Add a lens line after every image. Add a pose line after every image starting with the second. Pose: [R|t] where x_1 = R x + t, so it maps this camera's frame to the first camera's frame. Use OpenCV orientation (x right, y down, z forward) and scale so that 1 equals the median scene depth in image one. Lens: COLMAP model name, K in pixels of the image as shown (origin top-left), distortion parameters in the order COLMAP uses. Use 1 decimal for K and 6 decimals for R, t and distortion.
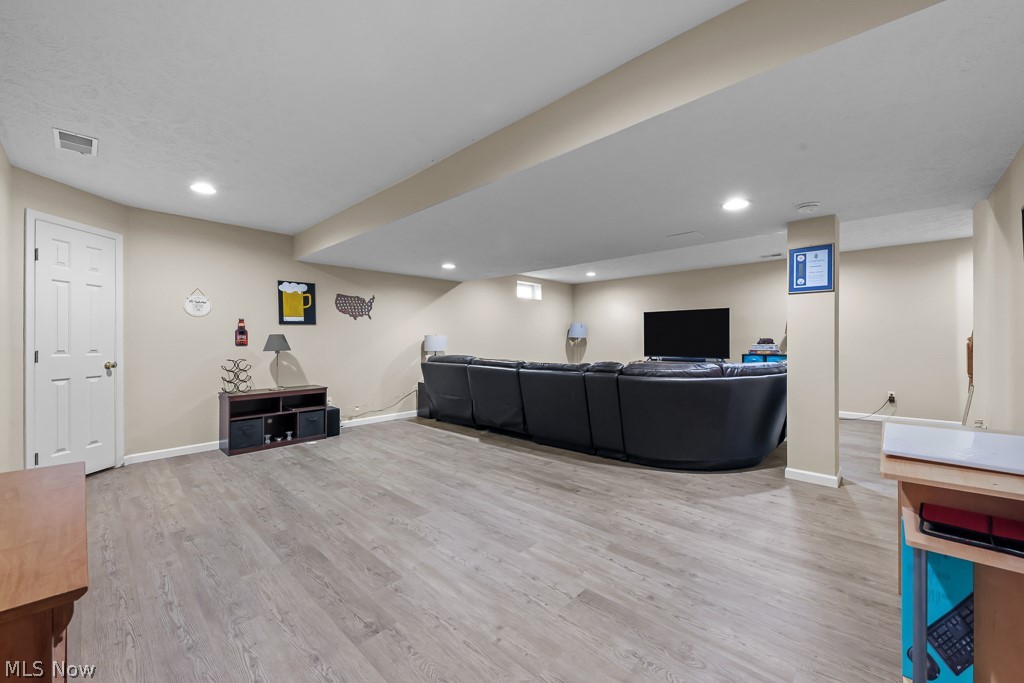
lens RADIAL K [[399.9, 0, 518.1], [0, 399.9, 338.2], [0, 0, 1]] dist [0.006154, -0.005157]
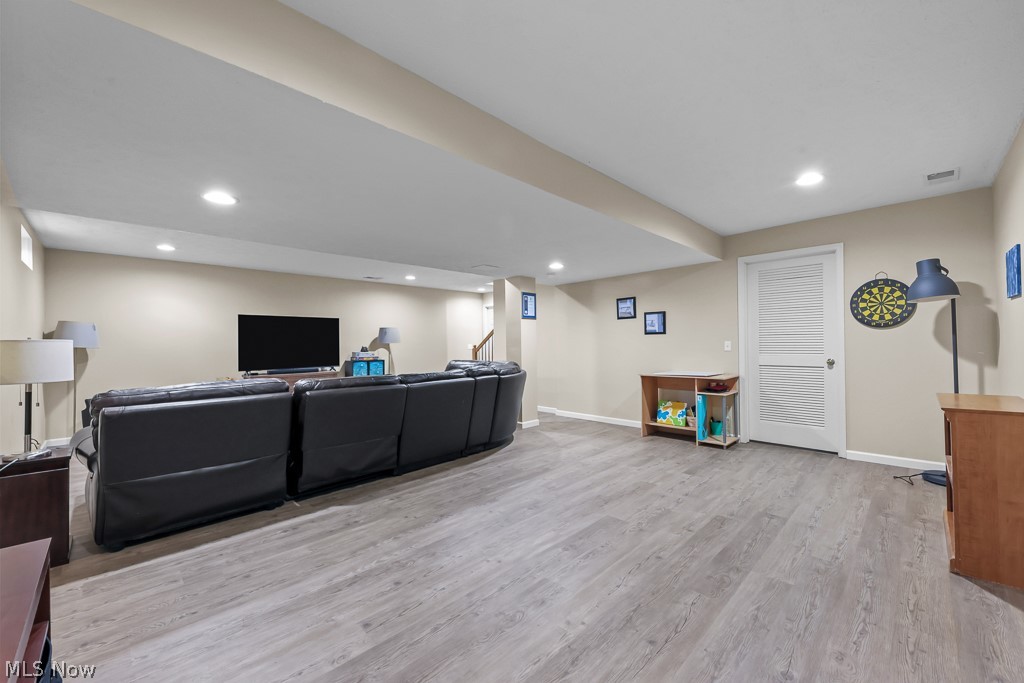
lens RADIAL K [[399.9, 0, 516.6], [0, 399.9, 342.2], [0, 0, 1]] dist [0.006154, -0.005157]
pose [[0.040630, 0.007282, 0.999148, -1.094776], [0.011159, 0.999908, -0.007741, 0.001842], [-0.999112, 0.011464, 0.040545, 1.047107]]
